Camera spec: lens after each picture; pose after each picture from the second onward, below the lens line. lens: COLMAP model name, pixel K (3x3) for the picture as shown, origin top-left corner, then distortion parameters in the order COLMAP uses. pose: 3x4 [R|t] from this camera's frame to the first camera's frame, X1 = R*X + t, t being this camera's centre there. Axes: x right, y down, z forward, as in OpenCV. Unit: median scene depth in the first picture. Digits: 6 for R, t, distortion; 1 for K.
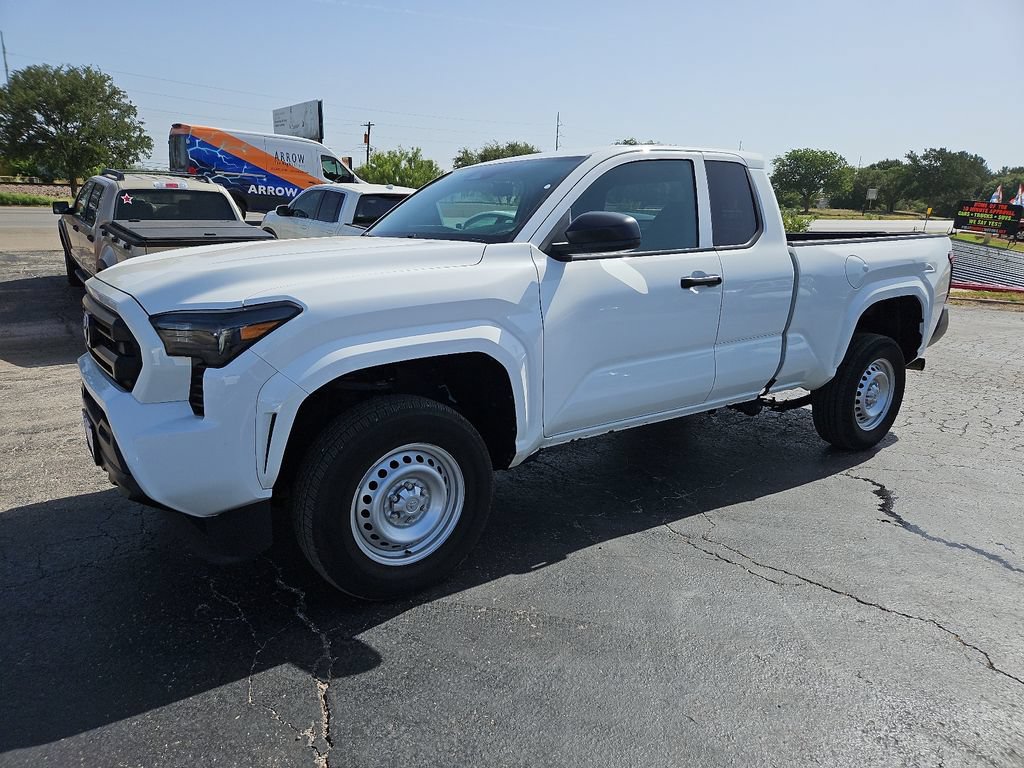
lens RADIAL K [[687.0, 0, 513.2], [0, 687.0, 380.5], [0, 0, 1]] dist [0.069728, -0.062139]
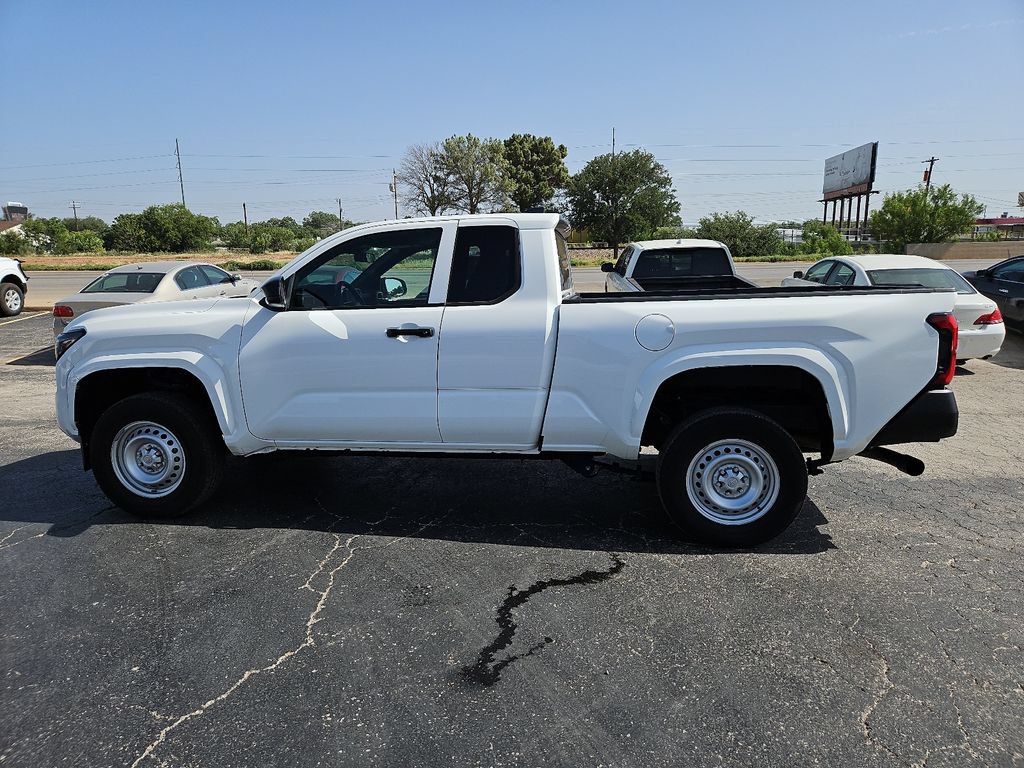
lens RADIAL K [[680.4, 0, 502.2], [0, 680.4, 388.3], [0, 0, 1]] dist [0.072188, -0.059274]
pose [[0.717145, 0.095952, -0.690287, 1.117915], [-0.135609, 0.990757, -0.003166, -0.065891], [0.683603, 0.095880, 0.723529, 0.284849]]
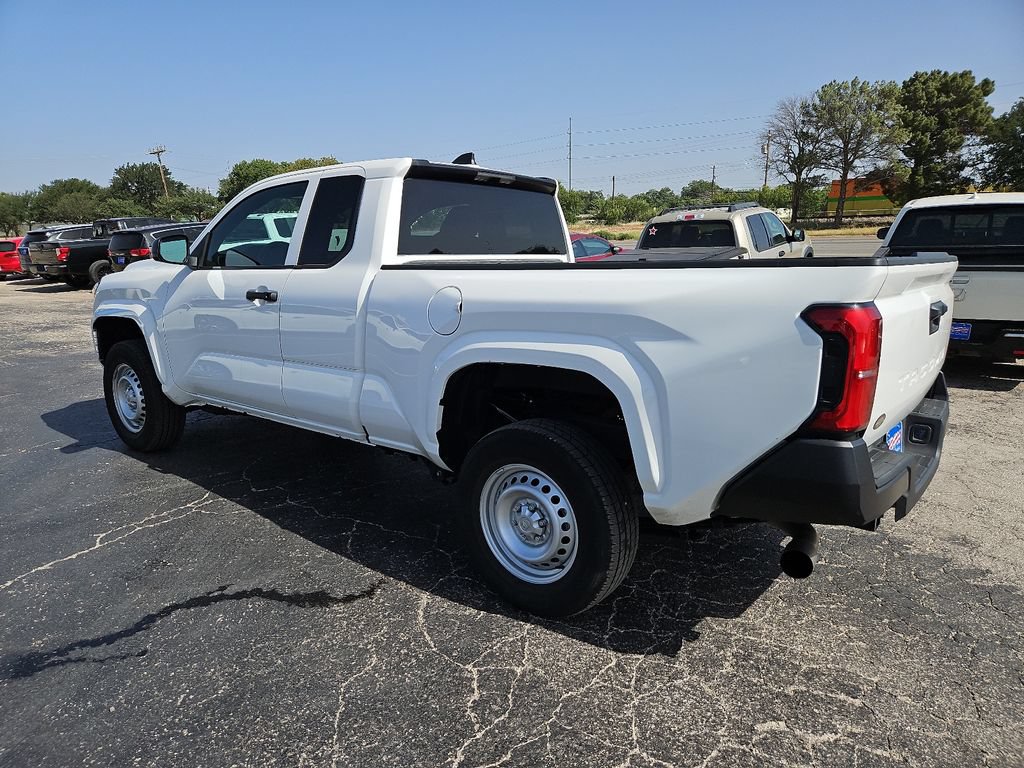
lens RADIAL K [[680.4, 0, 502.2], [0, 680.4, 388.3], [0, 0, 1]] dist [0.072188, -0.059274]
pose [[0.254282, 0.183368, -0.949588, 1.340299], [-0.210041, 0.968897, 0.130851, -0.212146], [0.944046, 0.166179, 0.284888, 1.027204]]
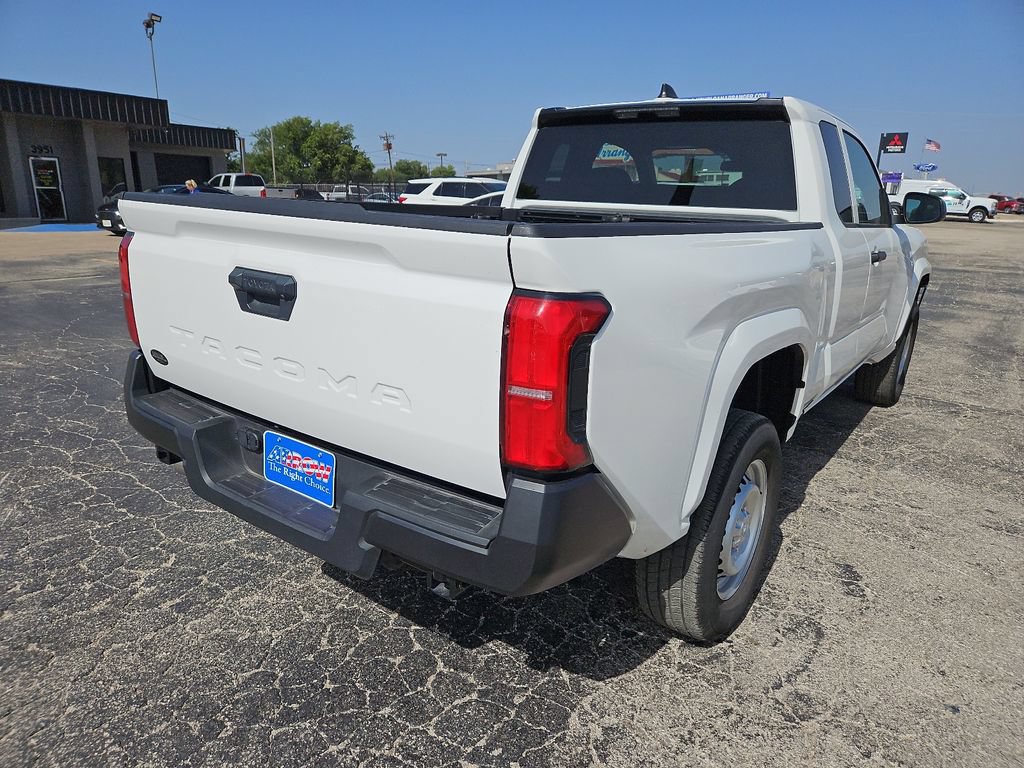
lens RADIAL K [[691.2, 0, 504.9], [0, 691.2, 392.2], [0, 0, 1]] dist [0.068494, -0.066791]
pose [[-0.954192, 0.043885, -0.295961, 0.749934], [-0.106366, 0.874811, 0.472643, -0.474028], [0.279651, 0.482472, -0.830070, 2.131676]]
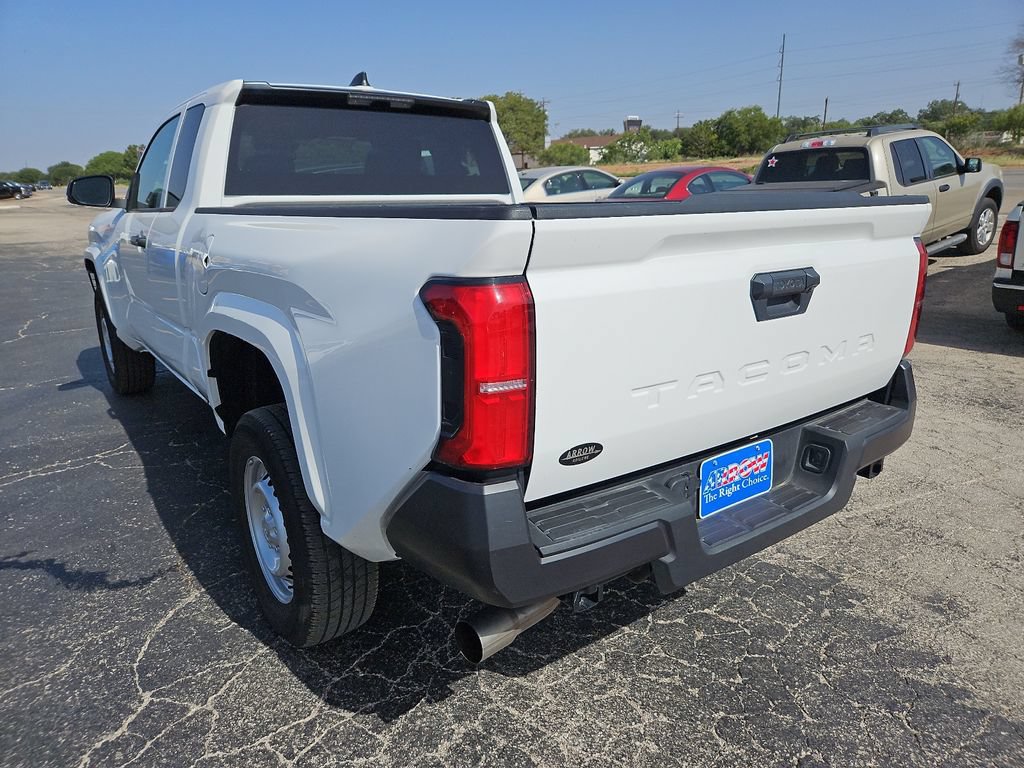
lens RADIAL K [[687.0, 0, 513.2], [0, 687.0, 380.5], [0, 0, 1]] dist [0.069728, -0.062139]
pose [[0.000254, 0.260356, -0.965513, 1.232159], [-0.211961, 0.943589, 0.254388, -0.308143], [0.977278, 0.204586, 0.055425, 1.444711]]
